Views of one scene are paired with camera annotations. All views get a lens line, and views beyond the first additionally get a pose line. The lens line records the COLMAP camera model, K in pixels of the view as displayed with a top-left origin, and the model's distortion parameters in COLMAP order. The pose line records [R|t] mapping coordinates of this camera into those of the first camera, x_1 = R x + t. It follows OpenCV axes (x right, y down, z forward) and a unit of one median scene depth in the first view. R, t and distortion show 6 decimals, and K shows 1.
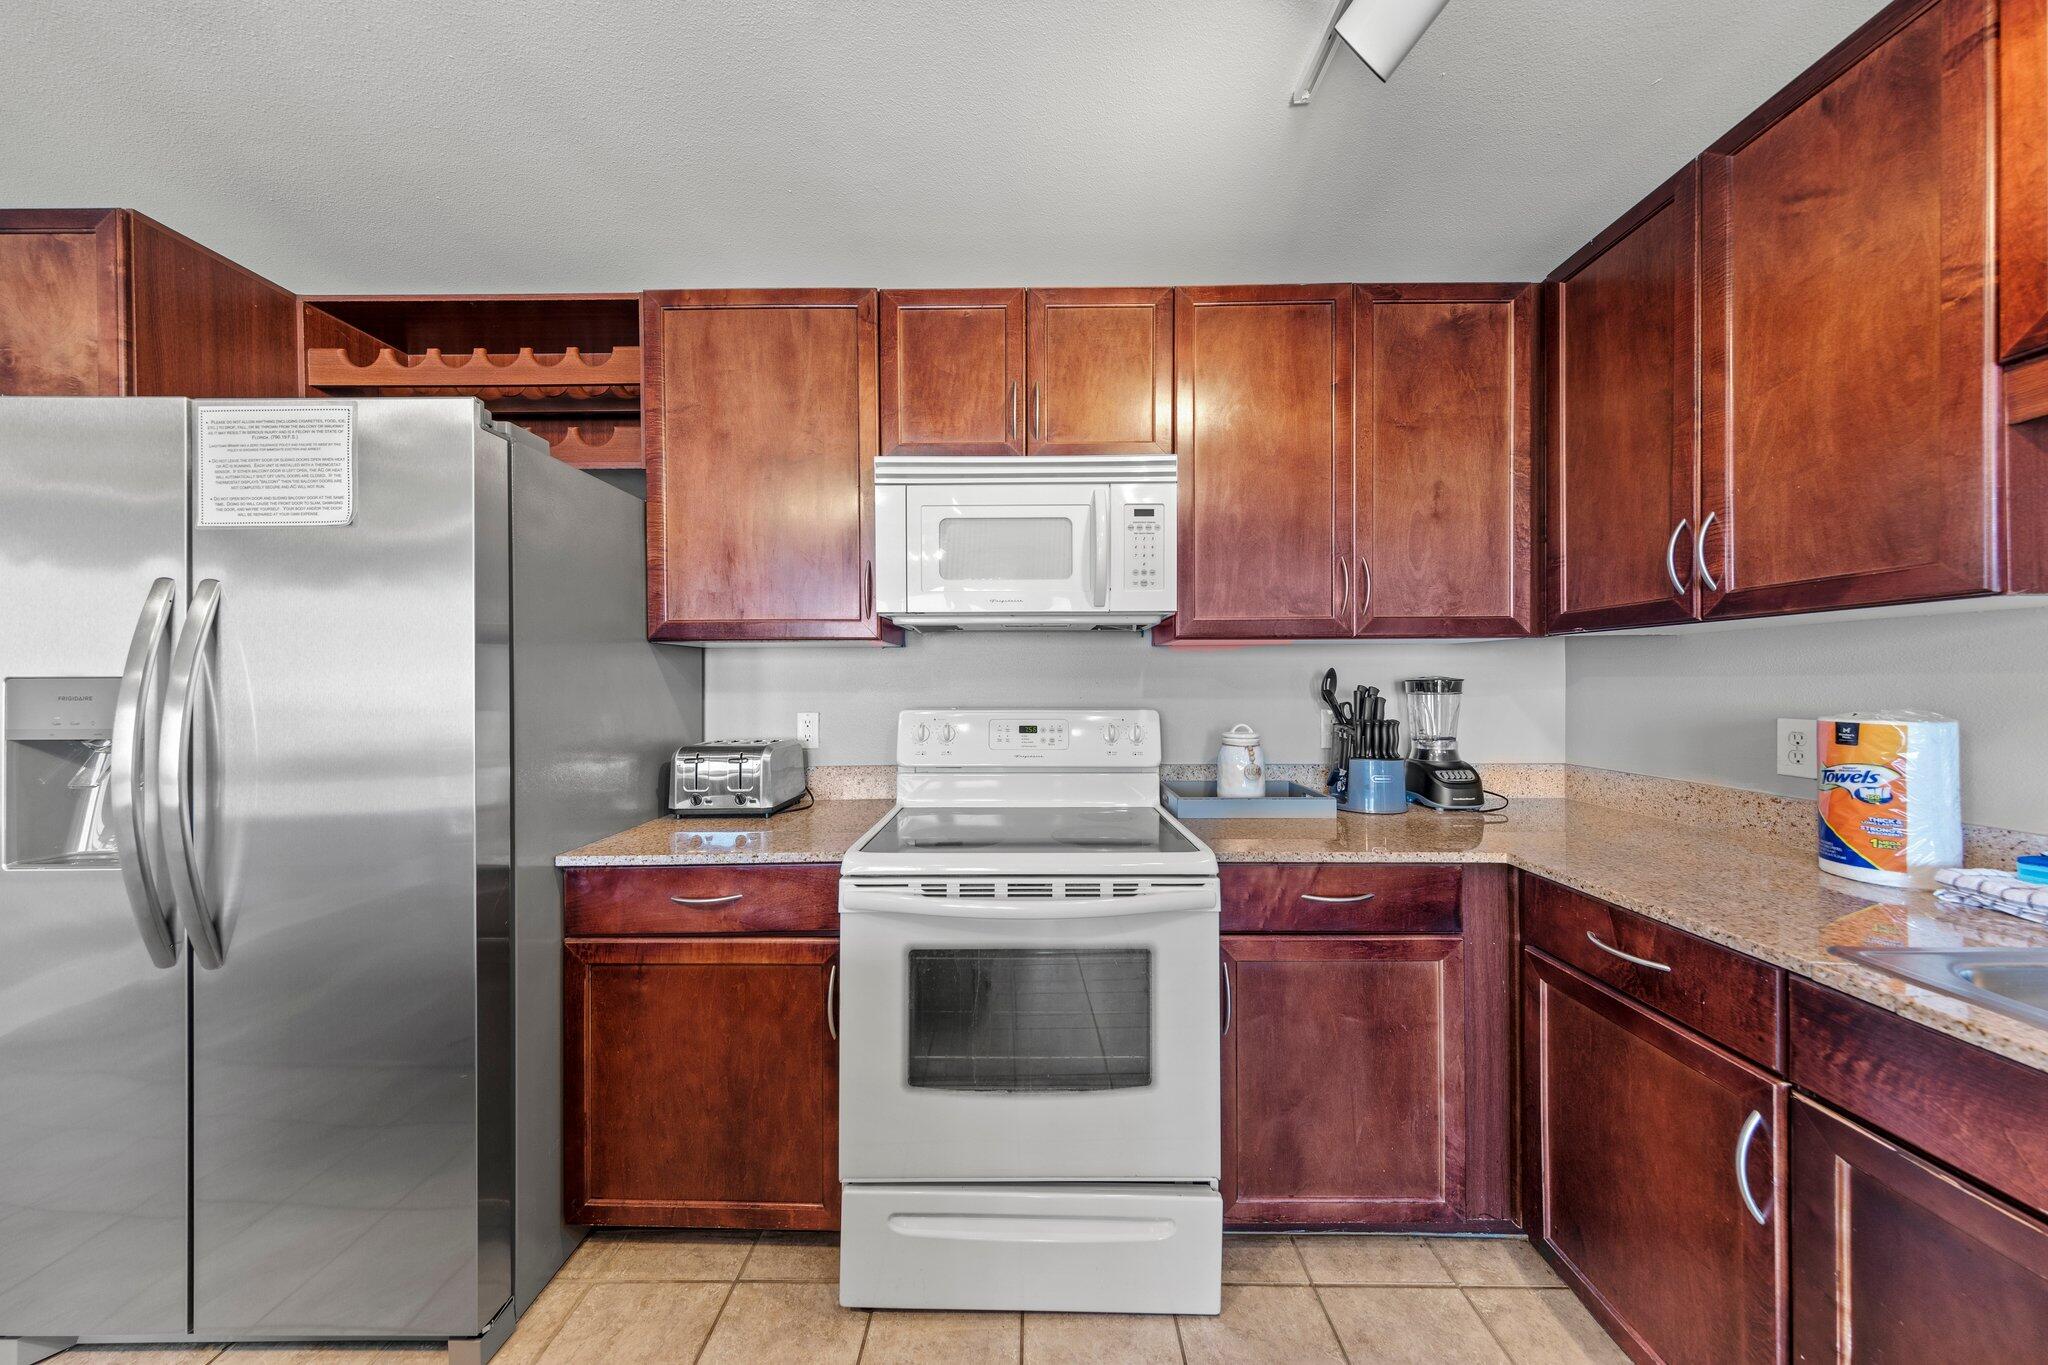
lens RADIAL K [[648.0, 0, 1027.1], [0, 648.0, 683.6], [0, 0, 1]] dist [0.010959, -0.000146]
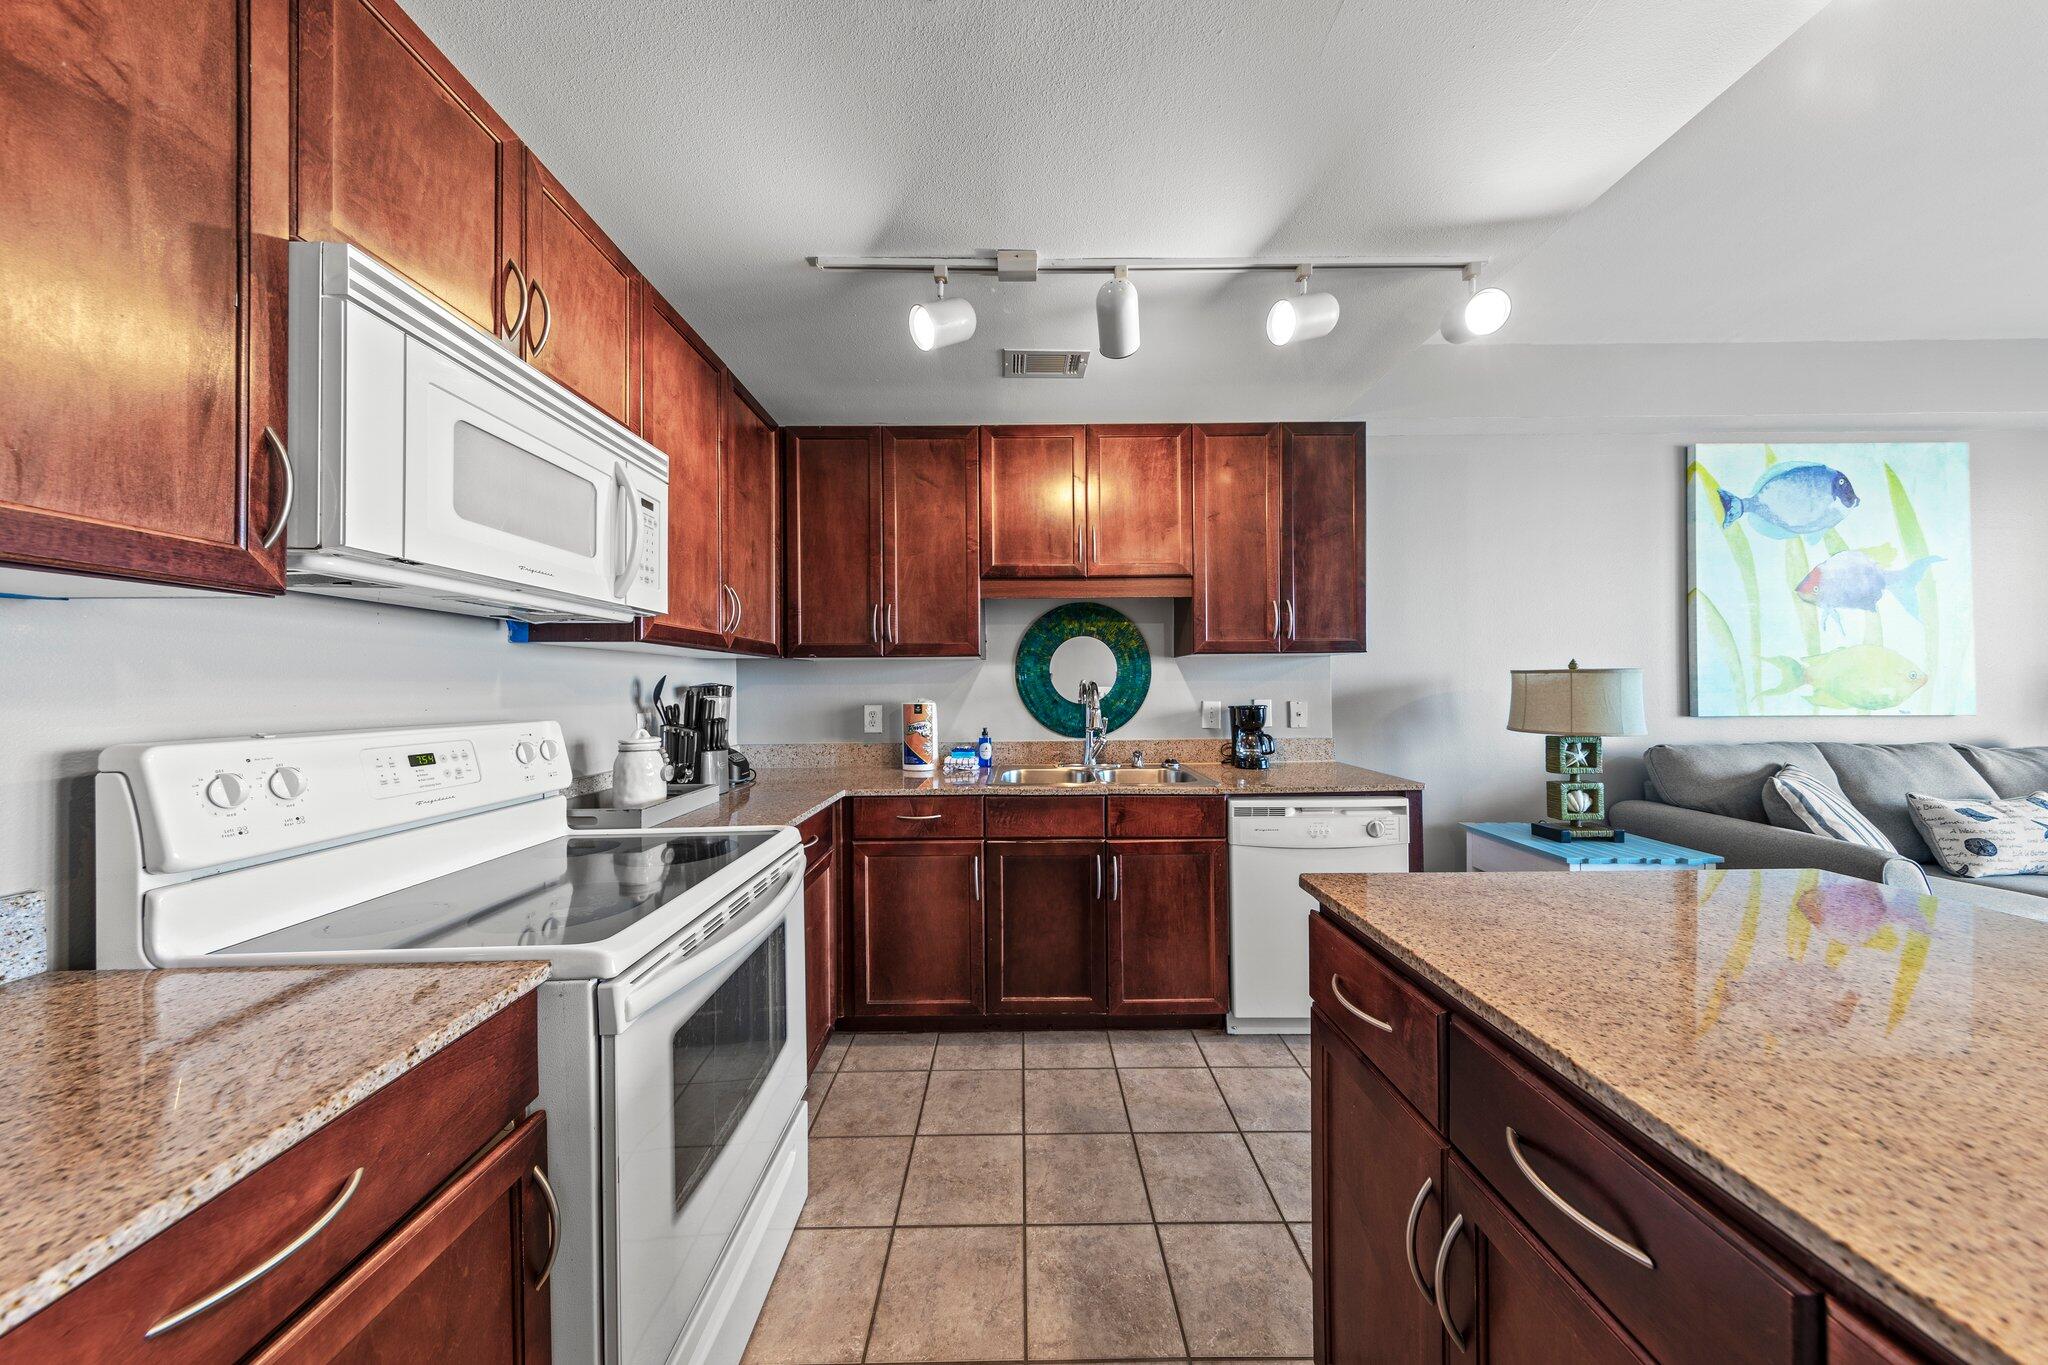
lens RADIAL K [[648.0, 0, 1027.1], [0, 648.0, 683.6], [0, 0, 1]] dist [0.010959, -0.000146]
pose [[-0.024309, 0.010052, 0.999654, -0.741291], [0.008822, 0.999913, -0.009840, 0.007616], [-0.999666, 0.008580, -0.024396, 0.464362]]
